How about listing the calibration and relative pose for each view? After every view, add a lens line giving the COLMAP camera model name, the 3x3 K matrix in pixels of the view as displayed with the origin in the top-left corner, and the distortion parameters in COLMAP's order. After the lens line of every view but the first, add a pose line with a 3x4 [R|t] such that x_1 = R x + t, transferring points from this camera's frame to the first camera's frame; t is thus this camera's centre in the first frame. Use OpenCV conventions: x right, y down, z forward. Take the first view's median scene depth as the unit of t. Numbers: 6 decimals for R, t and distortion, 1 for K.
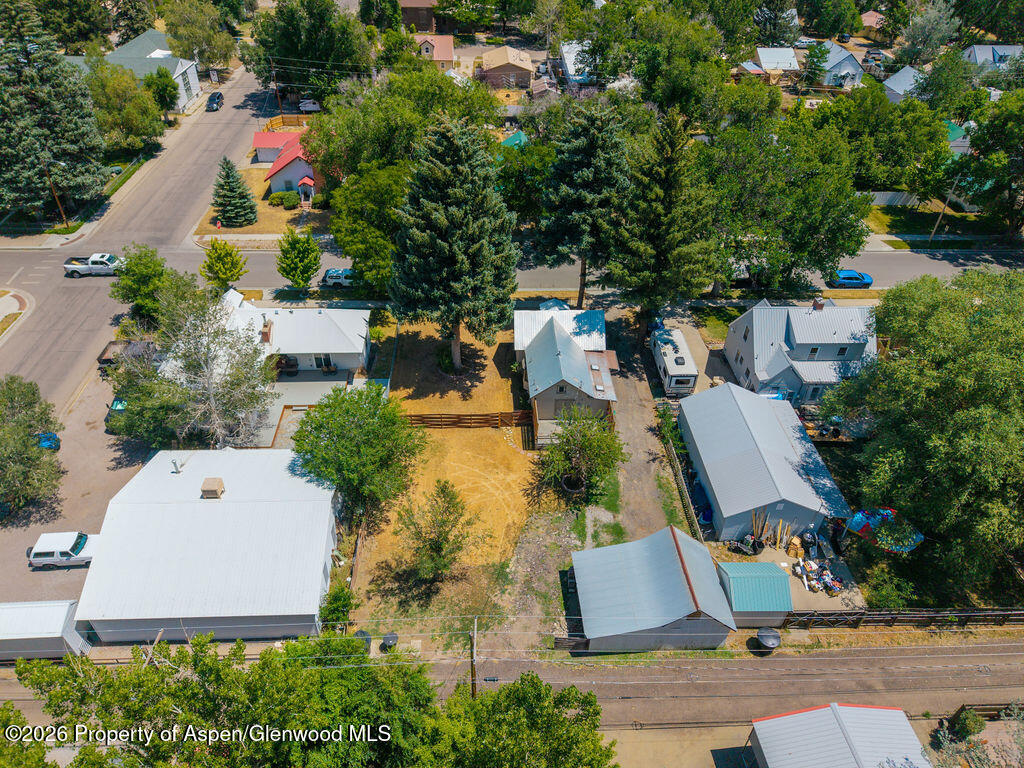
lens RADIAL K [[682.7, 0, 512.0], [0, 682.7, 384.0], [0, 0, 1]] dist [0.021542, -0.020453]
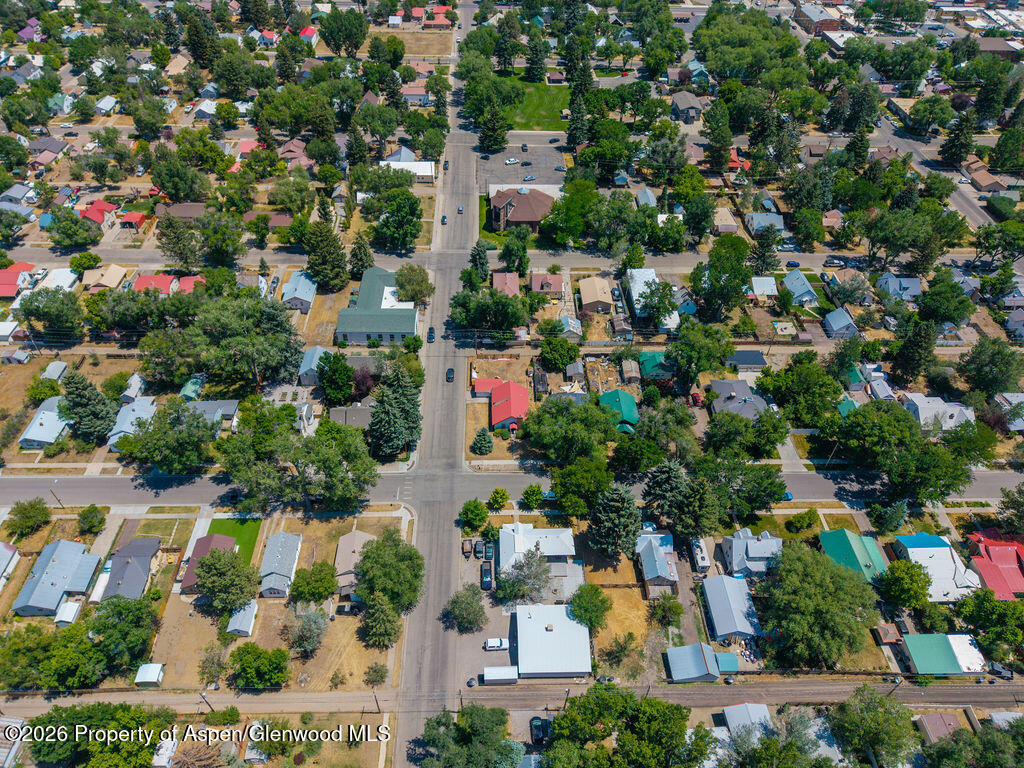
lens RADIAL K [[667.2, 0, 512.0], [0, 667.2, 384.0], [0, 0, 1]] dist [0.001595, 0.000975]
pose [[0.999782, 0.005409, -0.020144, -0.470541], [-0.003893, 0.997212, 0.074514, -0.986581], [0.020491, -0.074419, 0.997017, -1.617244]]
